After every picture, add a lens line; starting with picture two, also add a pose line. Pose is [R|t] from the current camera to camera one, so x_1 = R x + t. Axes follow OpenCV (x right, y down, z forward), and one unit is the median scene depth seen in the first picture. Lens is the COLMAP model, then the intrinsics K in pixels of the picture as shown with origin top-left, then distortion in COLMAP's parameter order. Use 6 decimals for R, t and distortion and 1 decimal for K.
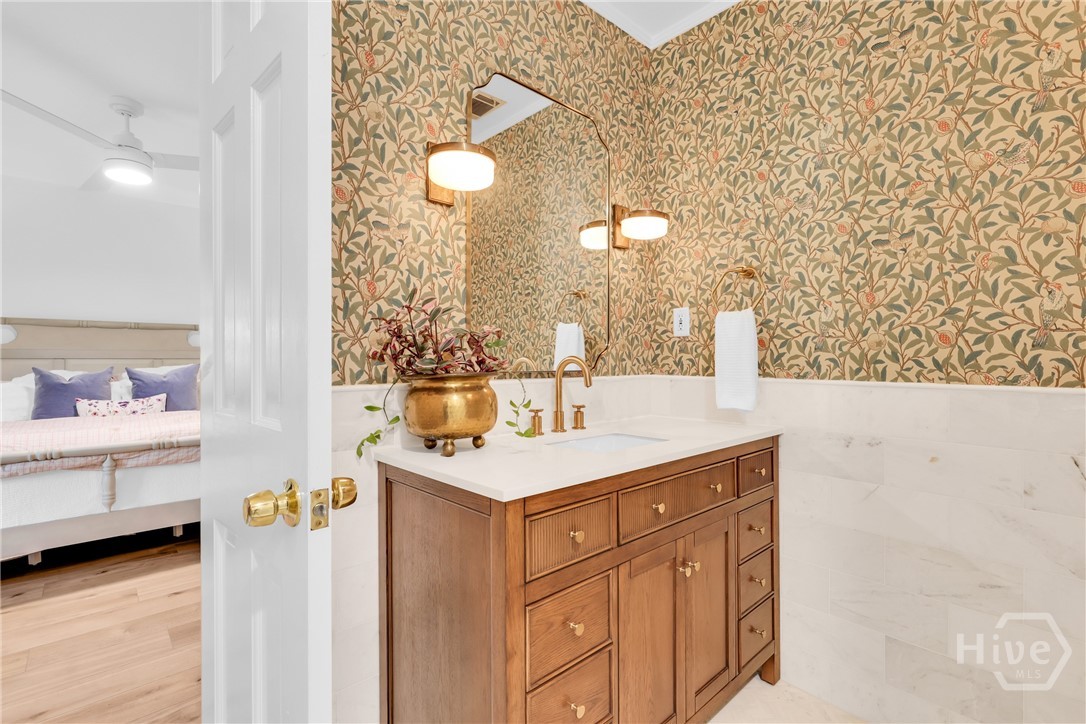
lens RADIAL K [[498.1, 0, 545.8], [0, 498.1, 361.0], [0, 0, 1]] dist [-0.002340, 0.000467]
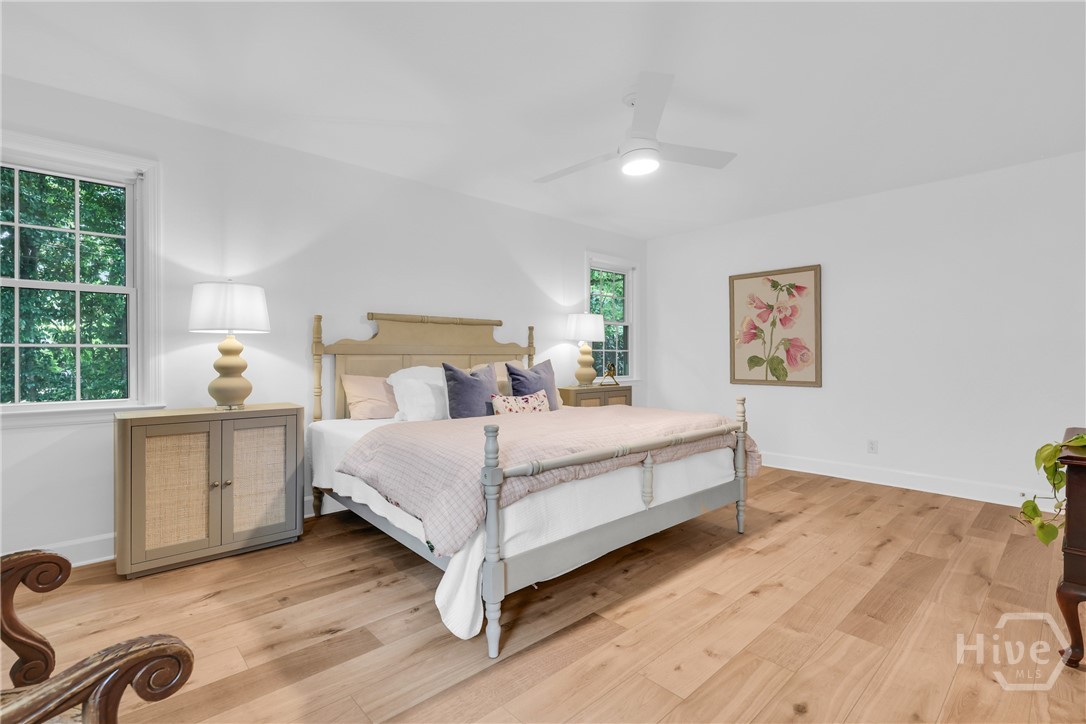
lens RADIAL K [[498.1, 0, 542.4], [0, 498.1, 361.6], [0, 0, 1]] dist [-0.002340, 0.000467]
pose [[1.000000, -0.000814, 0.000094, -0.194810], [0.000814, 1.000000, 0.000539, 0.002317], [-0.000094, -0.000539, 1.000000, 0.004064]]
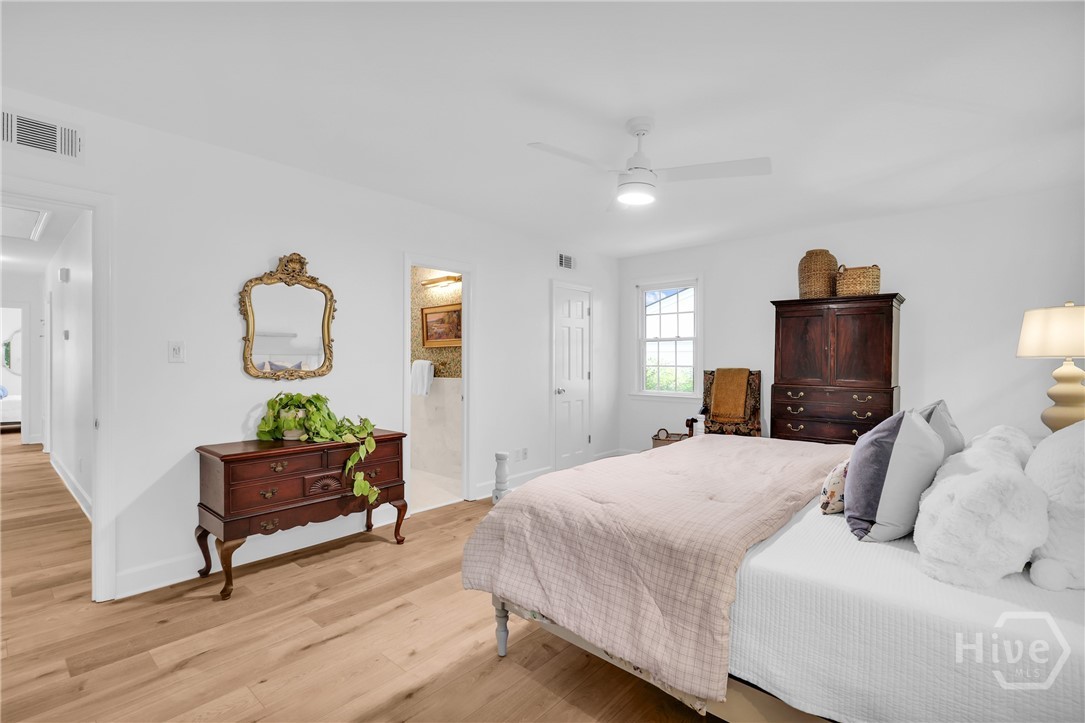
lens RADIAL K [[497.6, 0, 542.8], [0, 497.6, 363.1], [0, 0, 1]] dist [-0.002340, 0.000467]
pose [[-0.994100, 0.002035, -0.108446, -0.103316], [0.000219, 0.999860, 0.016755, -0.010802], [0.108465, 0.016633, -0.993961, 0.370485]]
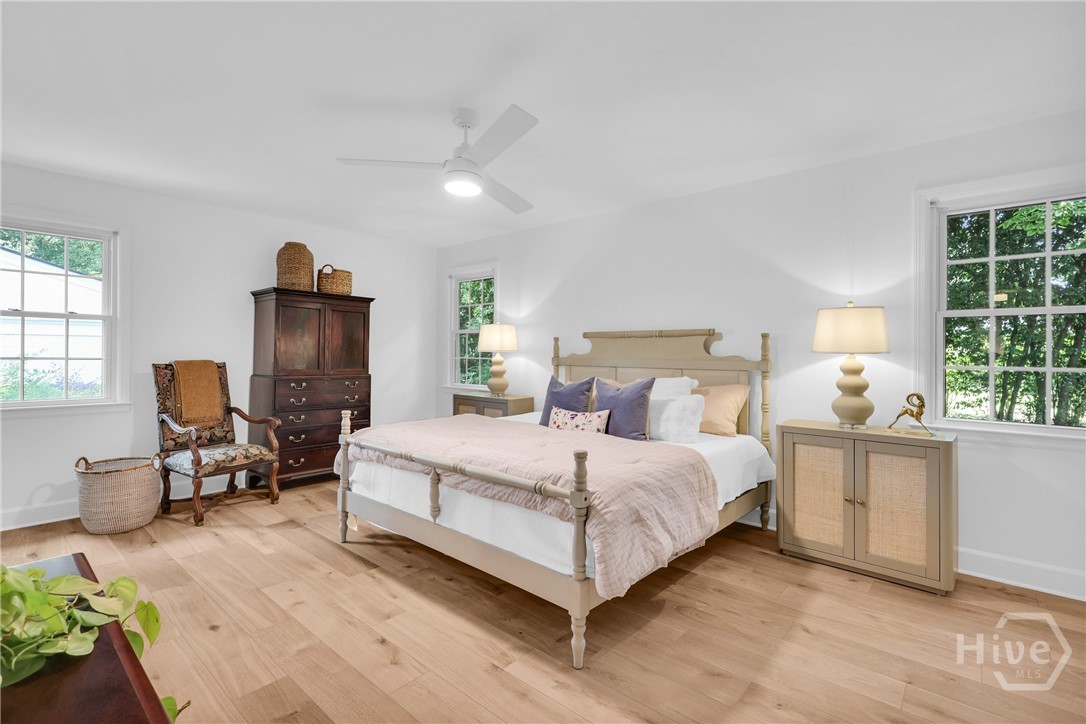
lens RADIAL K [[498.1, 0, 543.3], [0, 498.1, 353.1], [0, 0, 1]] dist [-0.002340, 0.000467]
pose [[0.113438, 0.002037, -0.993543, 0.028821], [-0.018806, 0.999823, -0.000097, -0.008853], [0.993367, 0.018696, 0.113456, 0.197263]]
